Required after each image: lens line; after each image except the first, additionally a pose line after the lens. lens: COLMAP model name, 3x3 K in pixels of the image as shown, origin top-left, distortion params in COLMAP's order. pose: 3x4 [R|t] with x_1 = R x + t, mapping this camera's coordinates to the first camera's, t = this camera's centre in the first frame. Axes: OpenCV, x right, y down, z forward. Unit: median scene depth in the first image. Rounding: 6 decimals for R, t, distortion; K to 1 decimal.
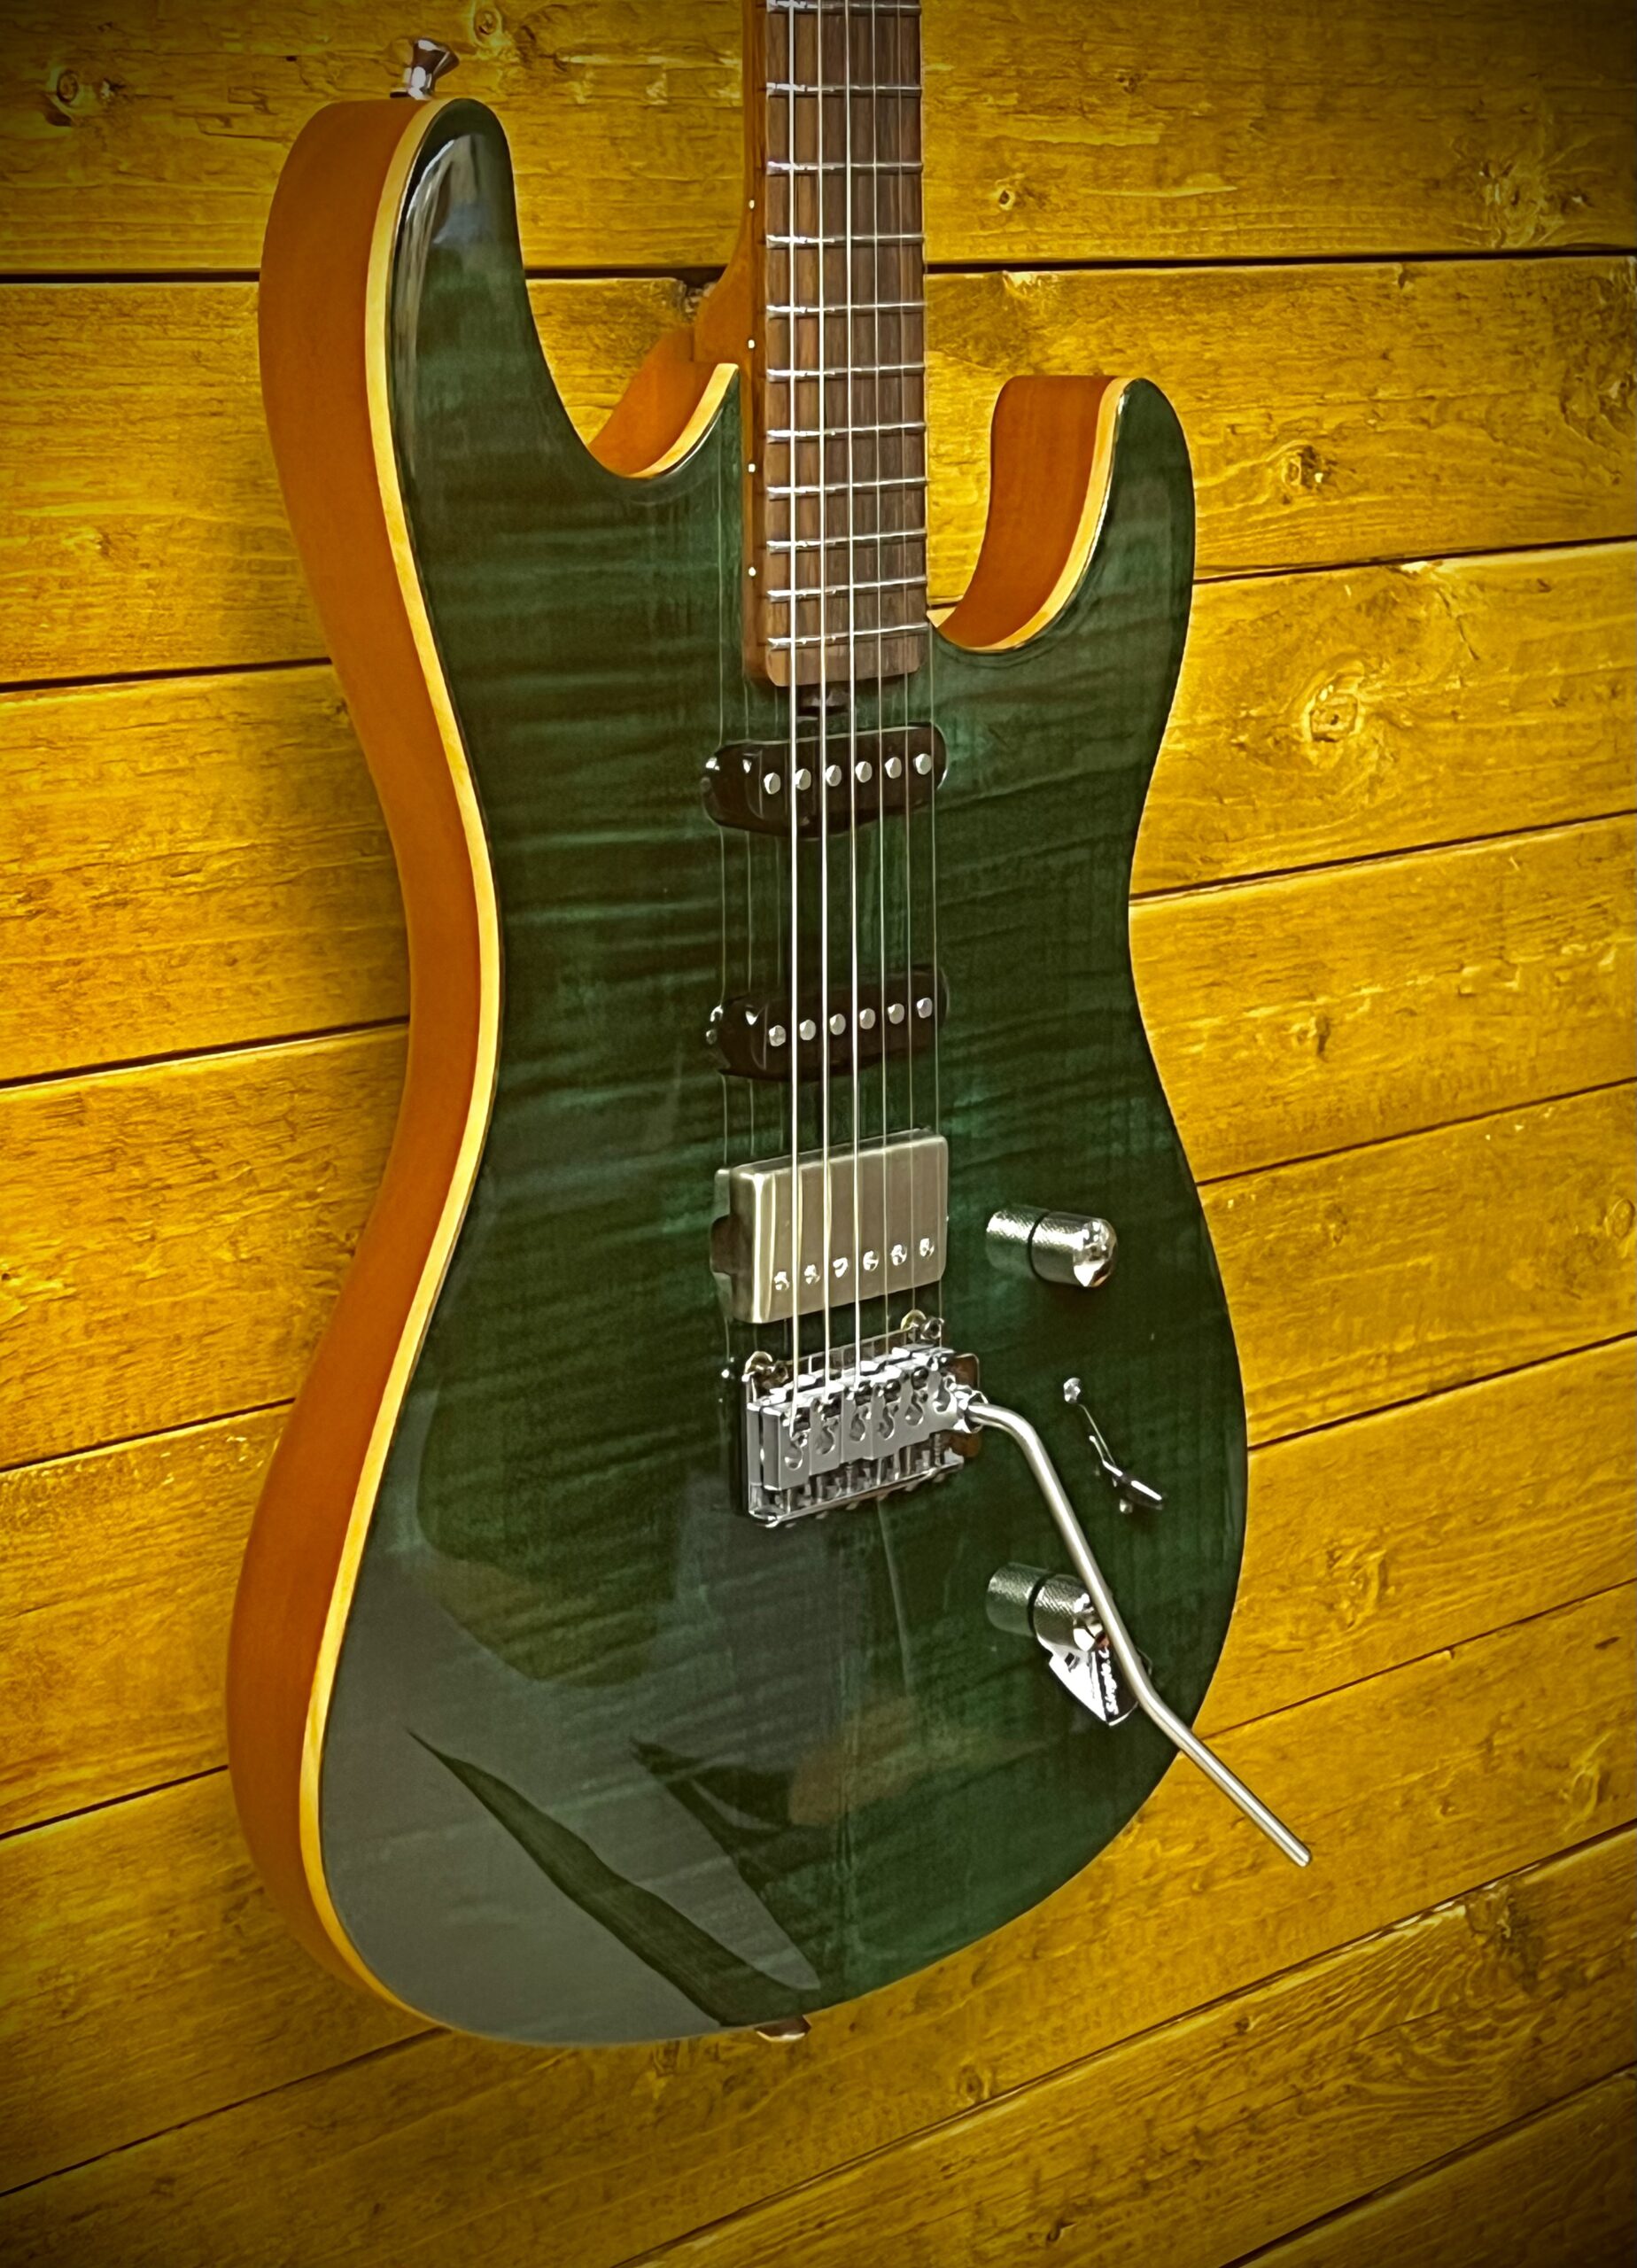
lens RADIAL K [[4594.0, 0, 767.1], [0, 4594.0, 1249.1], [0, 0, 1]] dist [0.123570, 0.000000]
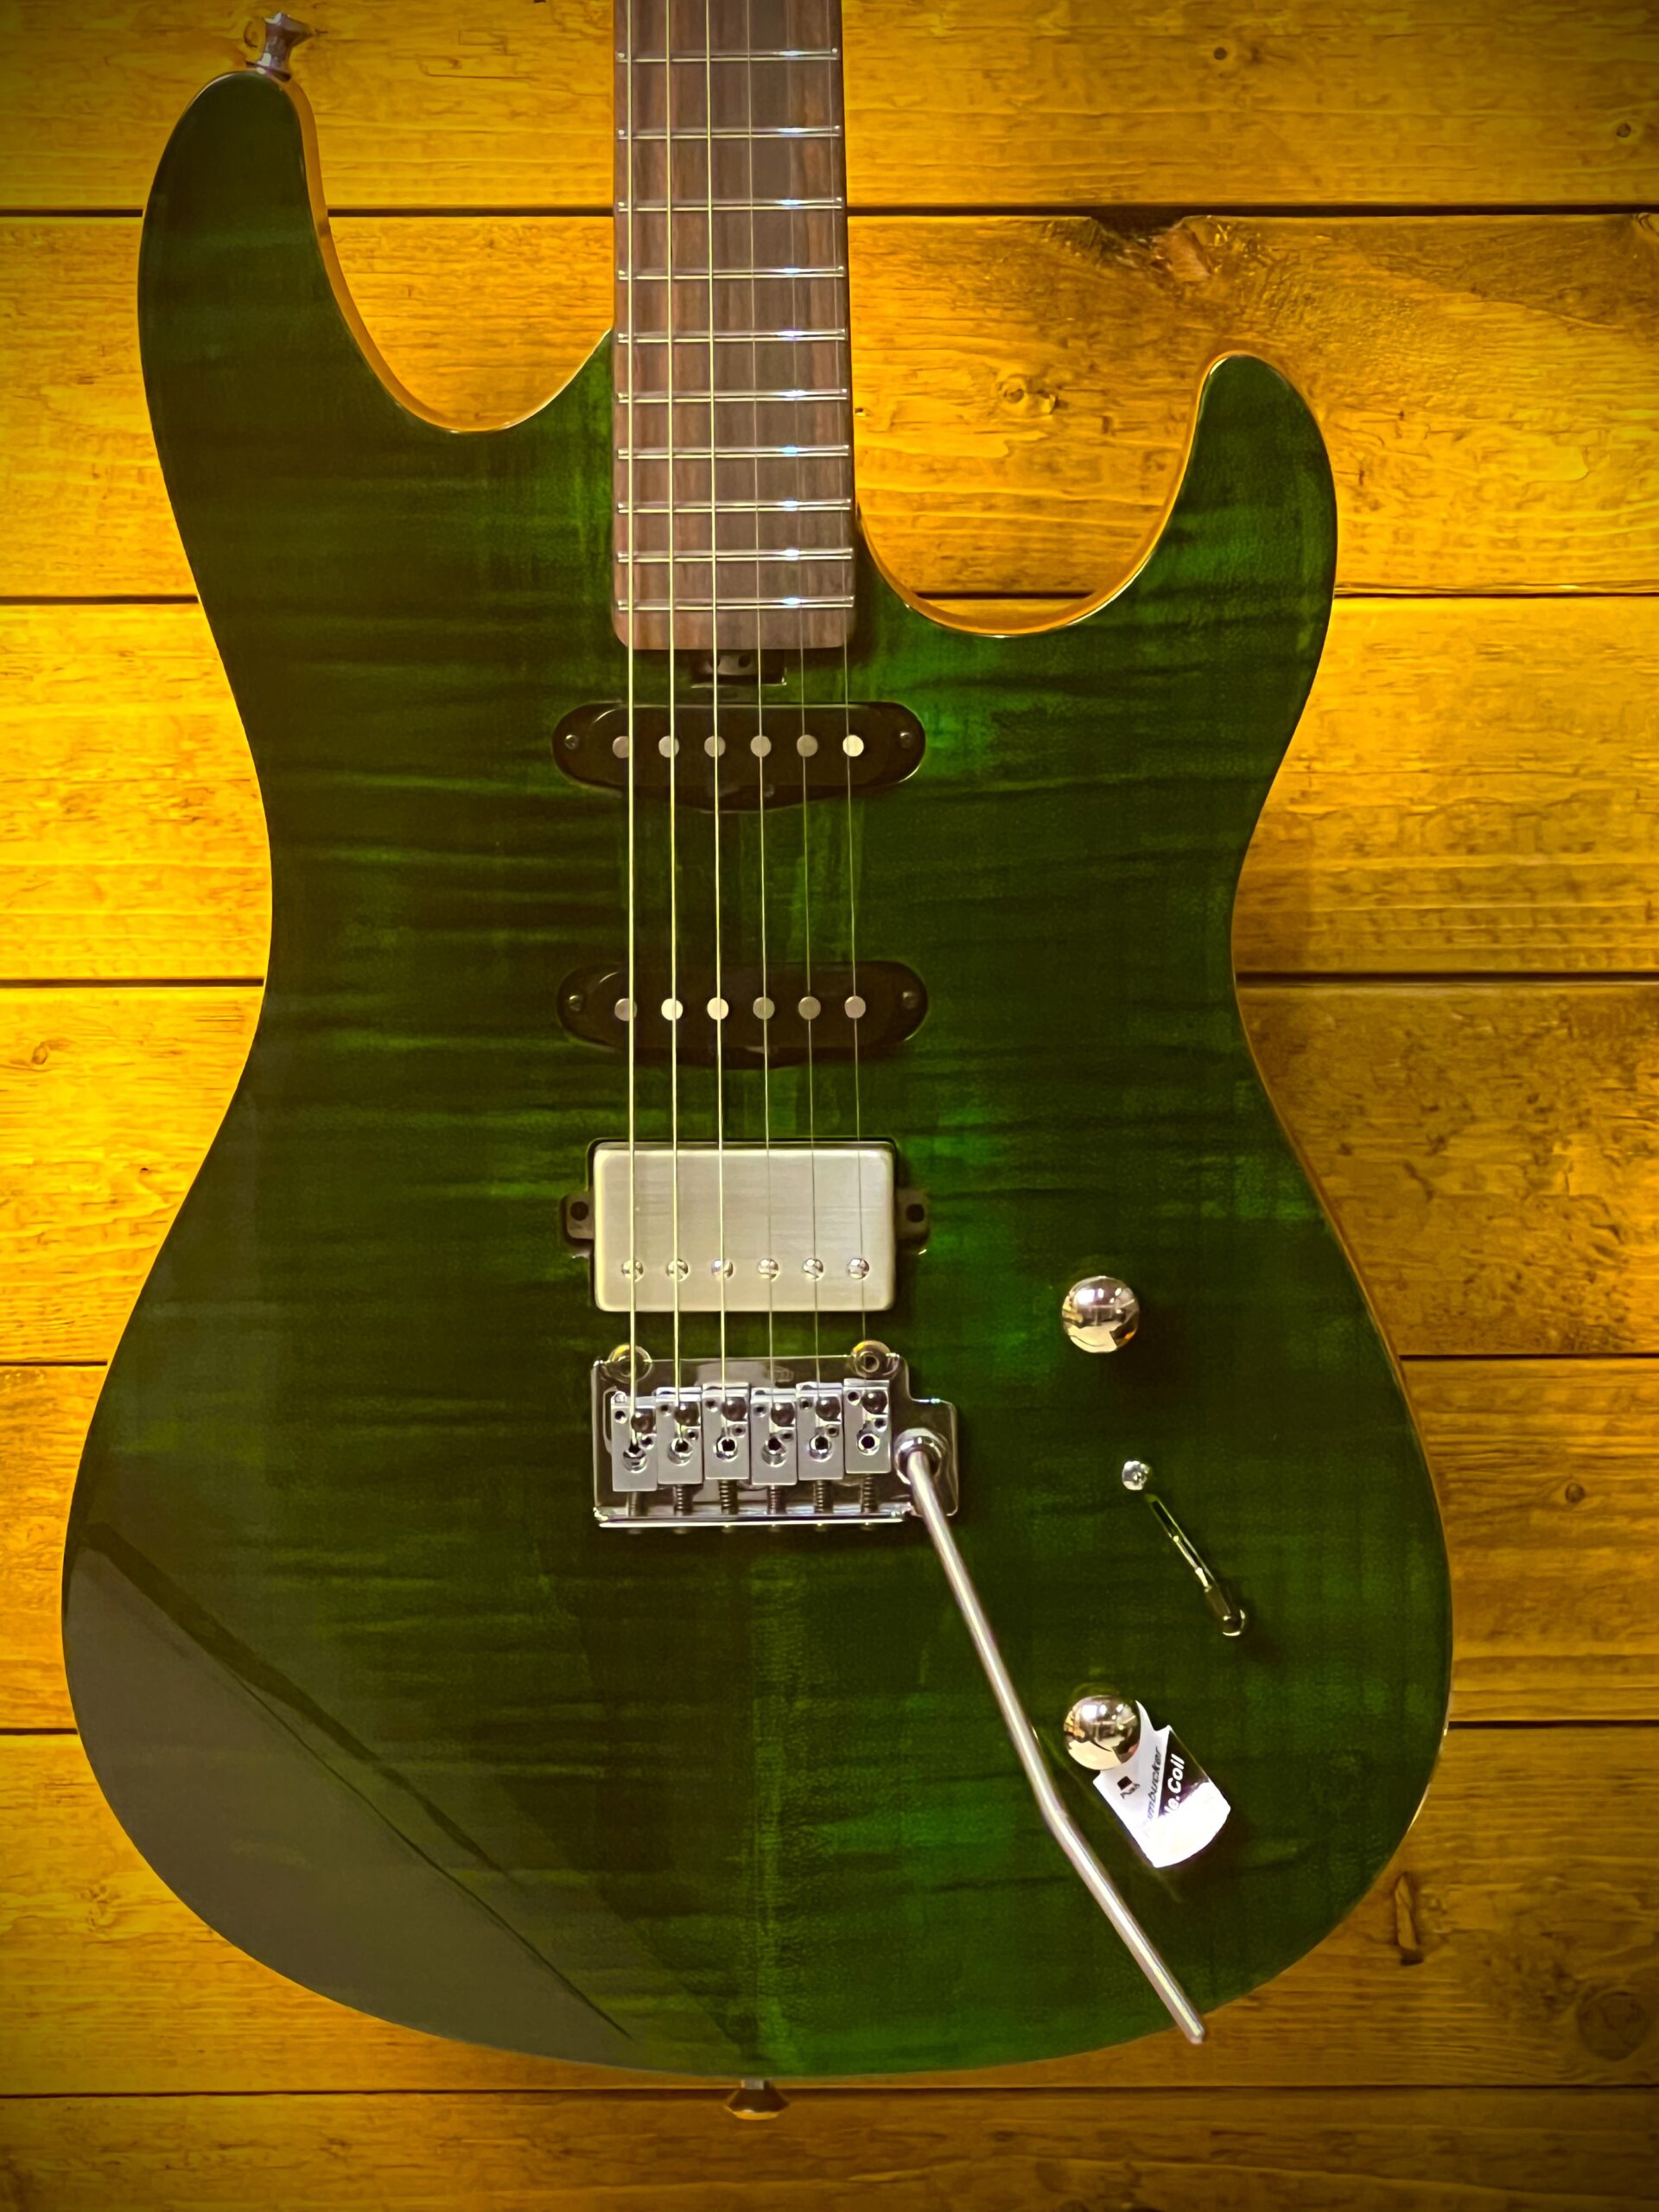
lens RADIAL K [[7755.5, 0, 919.6], [0, 7755.5, 1009.5], [0, 0, 1]] dist [0.017400, 0.000000]
pose [[0.697452, 0.104435, -0.708981, 1.084492], [-0.155078, 0.987877, -0.007039, -0.040565], [0.699651, 0.114857, 0.705192, -0.087798]]
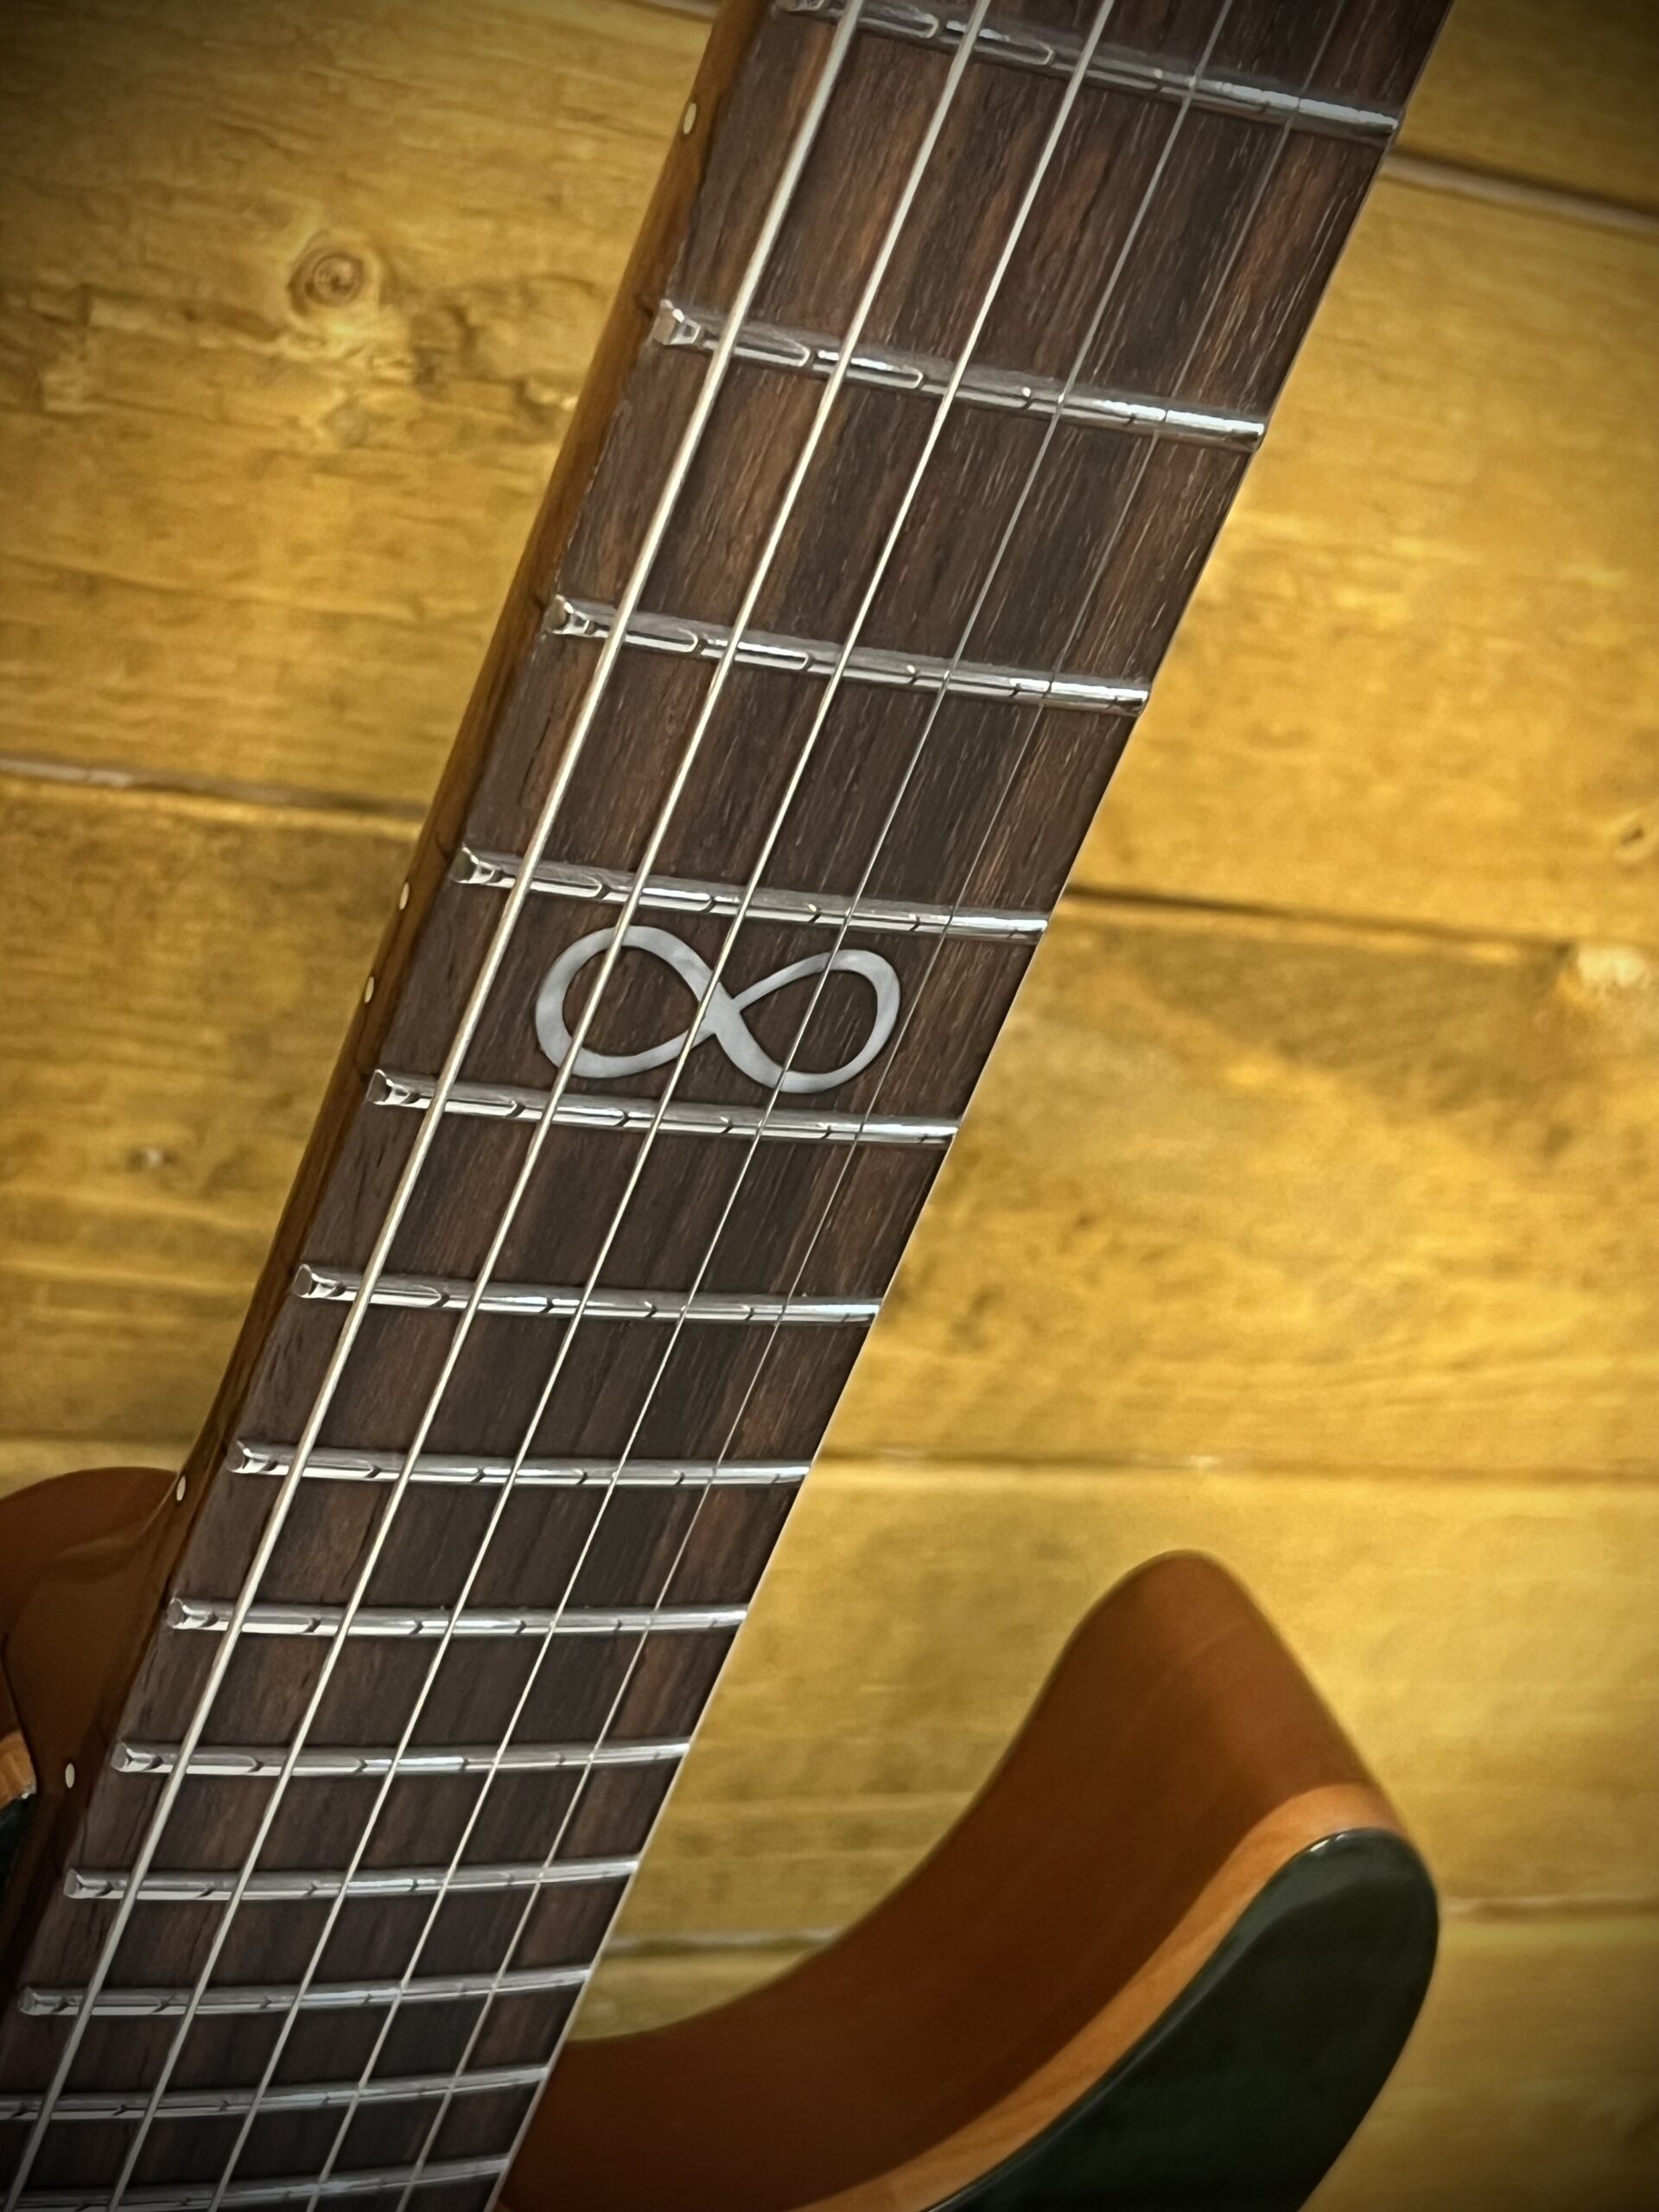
lens RADIAL K [[3965.6, 0, 763.4], [0, 3965.6, 1160.5], [0, 0, 1]] dist [0.098113, 0.000000]
pose [[0.862972, 0.480252, -0.156964, 0.059462], [-0.420931, 0.855207, 0.302387, -0.309587], [0.279459, -0.194881, 0.940172, 0.654704]]
